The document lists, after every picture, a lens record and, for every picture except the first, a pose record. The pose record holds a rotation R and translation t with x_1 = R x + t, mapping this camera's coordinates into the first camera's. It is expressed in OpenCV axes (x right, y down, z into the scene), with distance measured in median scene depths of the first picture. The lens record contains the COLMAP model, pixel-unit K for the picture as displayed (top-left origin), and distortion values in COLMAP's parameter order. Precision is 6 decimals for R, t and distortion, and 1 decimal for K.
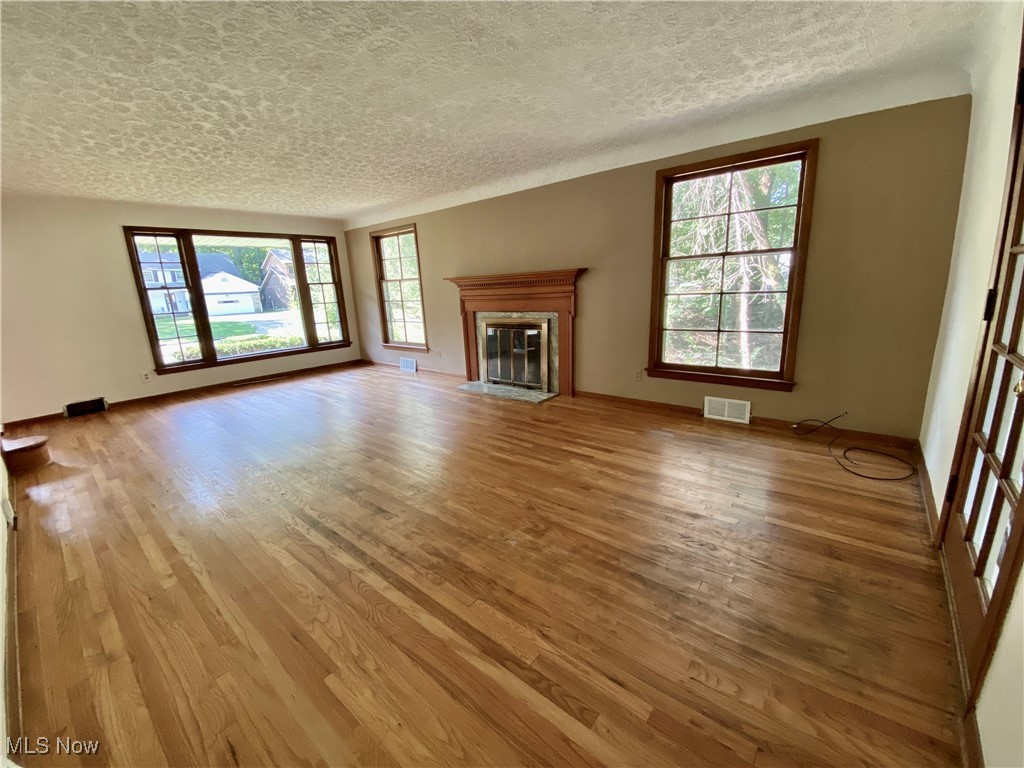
lens RADIAL K [[426.2, 0, 505.2], [0, 426.2, 385.5], [0, 0, 1]] dist [0.002091, -0.004364]
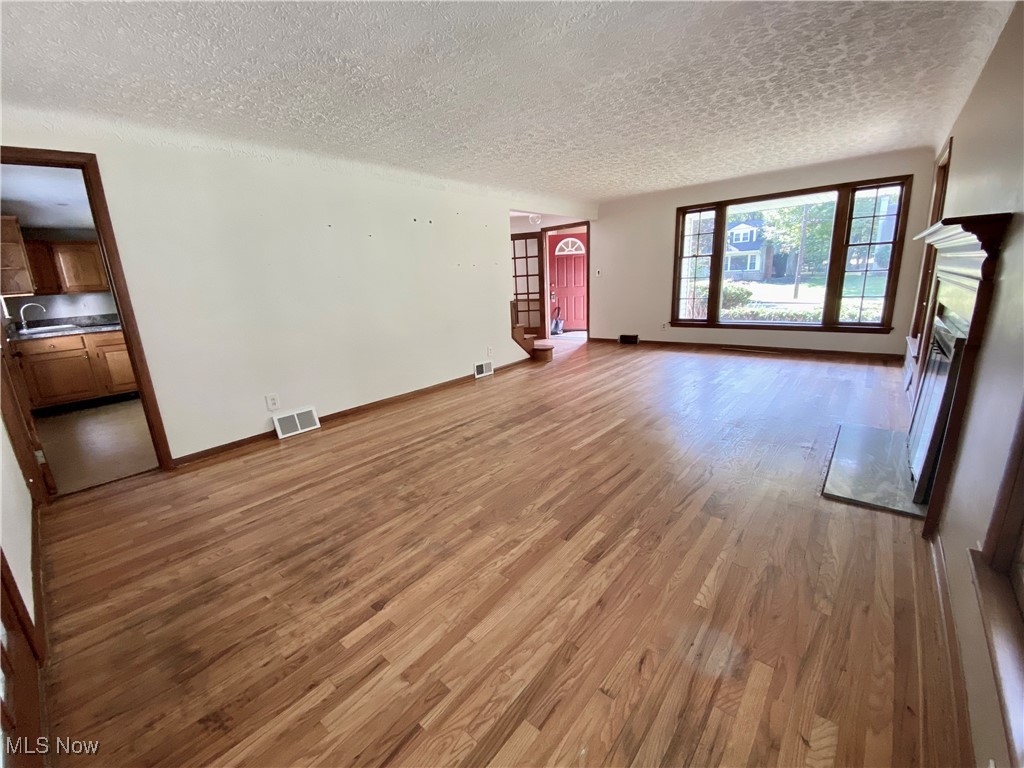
lens RADIAL K [[426.2, 0, 507.2], [0, 426.2, 385.2], [0, 0, 1]] dist [0.002091, -0.004364]
pose [[-0.032993, 0.292703, -0.955634, 0.768224], [-0.177693, 0.939204, 0.293805, -0.236037], [0.983533, 0.179503, 0.021024, 0.837433]]
